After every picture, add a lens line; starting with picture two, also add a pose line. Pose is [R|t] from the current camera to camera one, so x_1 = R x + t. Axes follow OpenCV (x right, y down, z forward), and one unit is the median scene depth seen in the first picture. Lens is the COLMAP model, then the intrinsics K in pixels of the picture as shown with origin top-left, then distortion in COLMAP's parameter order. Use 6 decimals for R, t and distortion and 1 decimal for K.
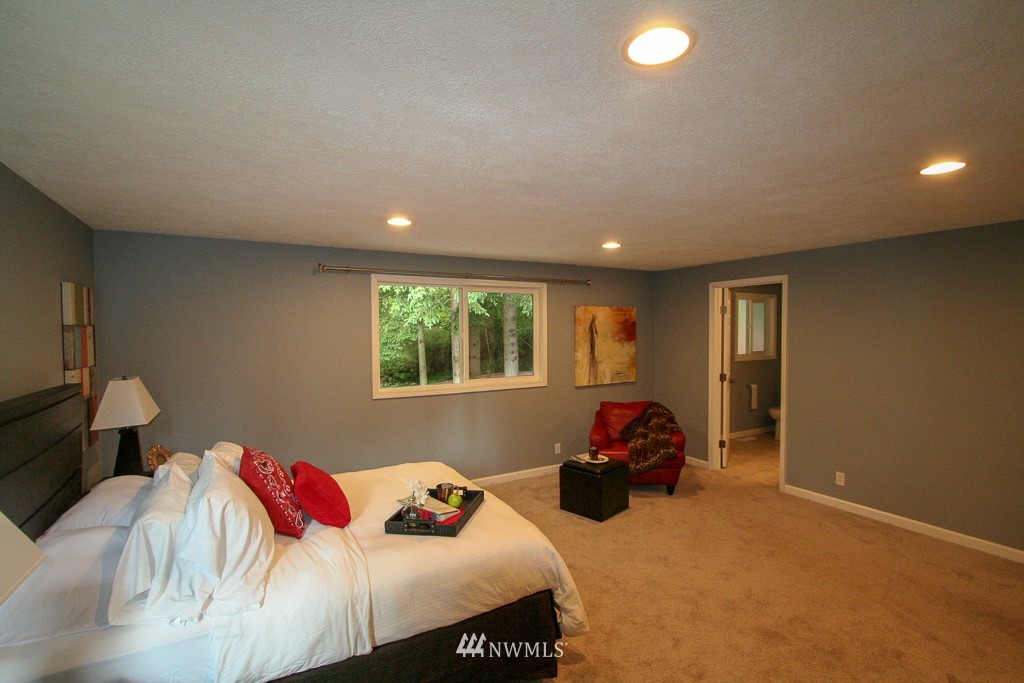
lens RADIAL K [[465.0, 0, 512.1], [0, 465.0, 350.3], [0, 0, 1]] dist [-0.001086, -0.000060]
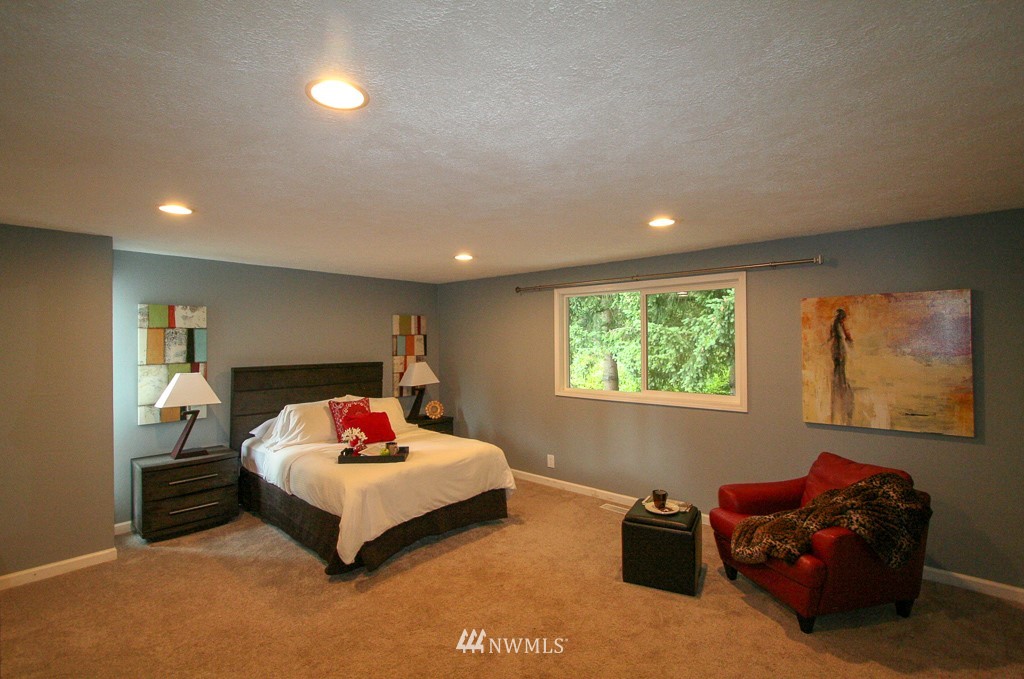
lens RADIAL K [[484.9, 0, 507.2], [0, 484.9, 338.7], [0, 0, 1]] dist [-0.002081, -0.000106]
pose [[0.305078, 0.011296, -0.952260, 0.652776], [-0.027757, 0.999610, 0.002965, -0.028605], [0.951923, 0.025527, 0.305273, 0.391842]]
